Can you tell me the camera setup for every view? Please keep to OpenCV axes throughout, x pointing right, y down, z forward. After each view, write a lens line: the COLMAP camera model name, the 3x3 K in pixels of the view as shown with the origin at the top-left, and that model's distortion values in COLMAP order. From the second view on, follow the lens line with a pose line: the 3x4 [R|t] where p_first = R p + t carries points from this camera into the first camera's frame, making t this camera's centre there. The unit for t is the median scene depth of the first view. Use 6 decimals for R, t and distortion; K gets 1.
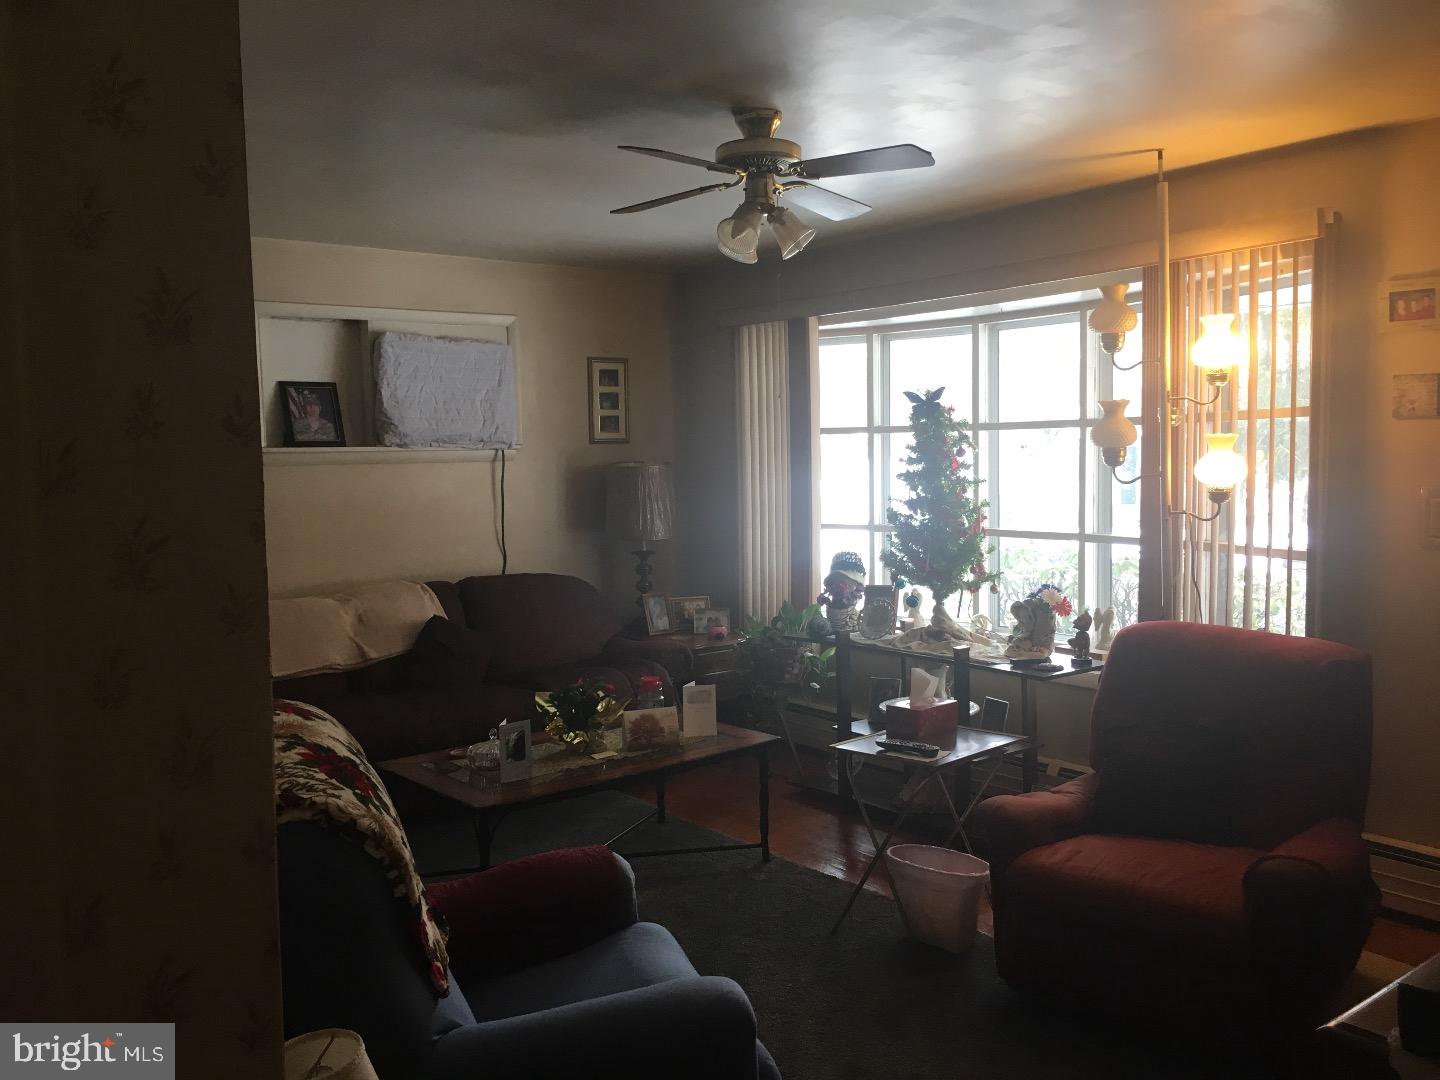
lens RADIAL K [[1234.3, 0, 719.7], [0, 1234.3, 542.8], [0, 0, 1]] dist [-0.009563, -0.005211]
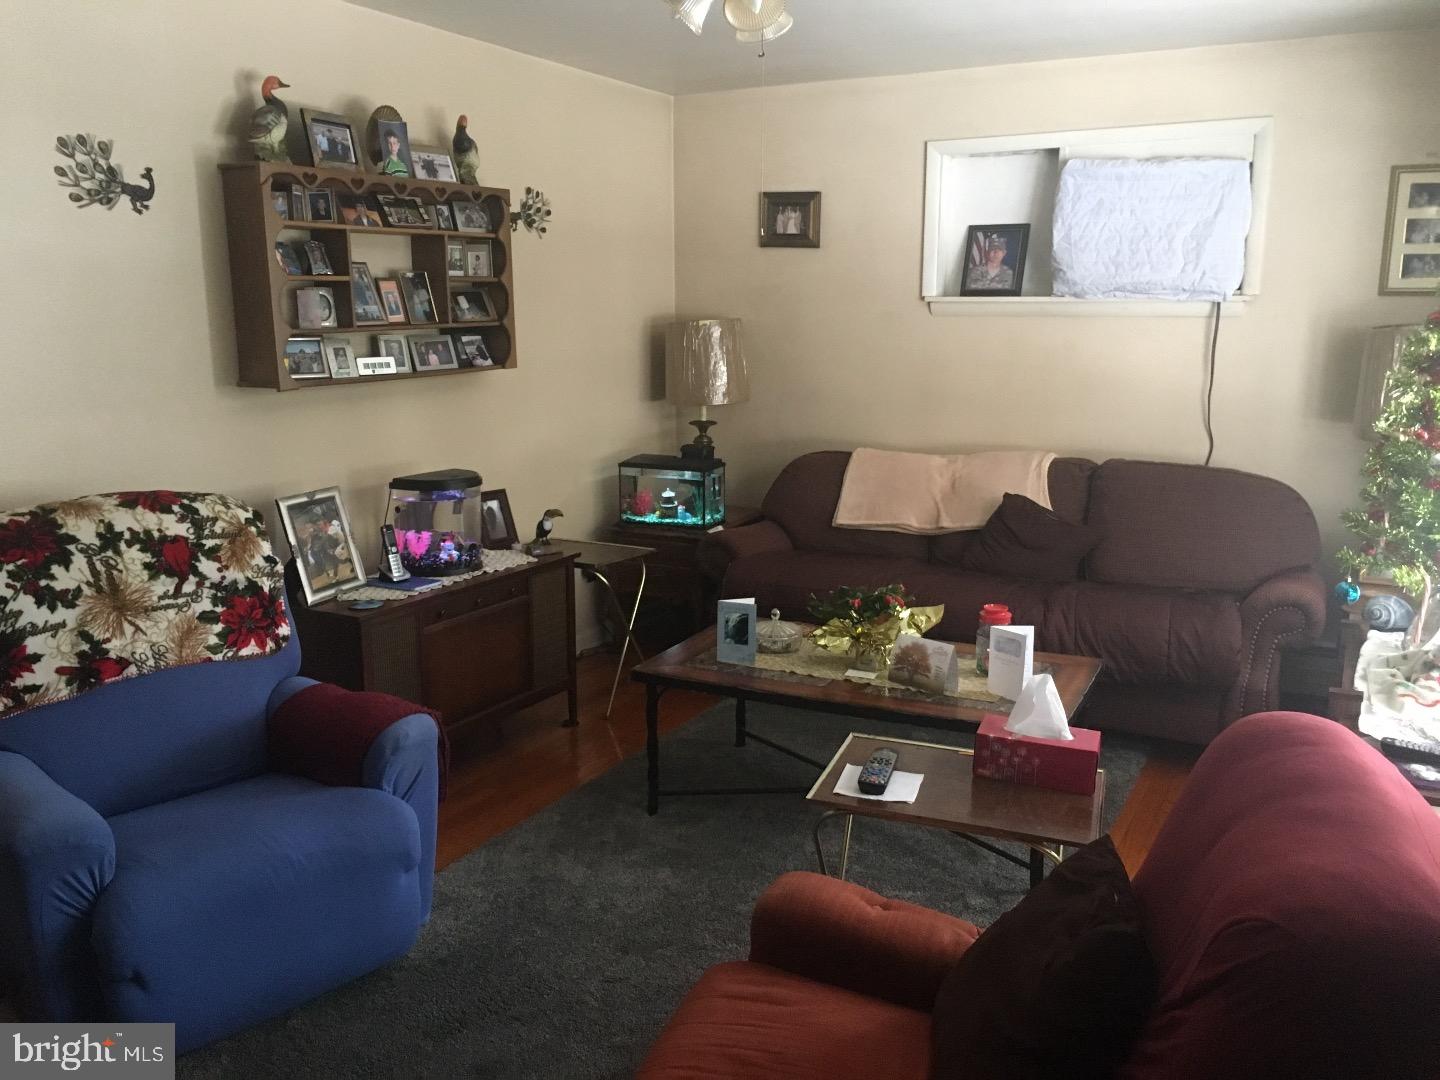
lens RADIAL K [[1234.3, 0, 718.3], [0, 1234.3, 536.4], [0, 0, 1]] dist [-0.009563, -0.005211]
pose [[0.385974, 0.177905, -0.905193, 0.449635], [-0.081335, 0.983970, 0.158706, -0.030736], [0.918917, 0.012368, 0.394257, 0.446784]]
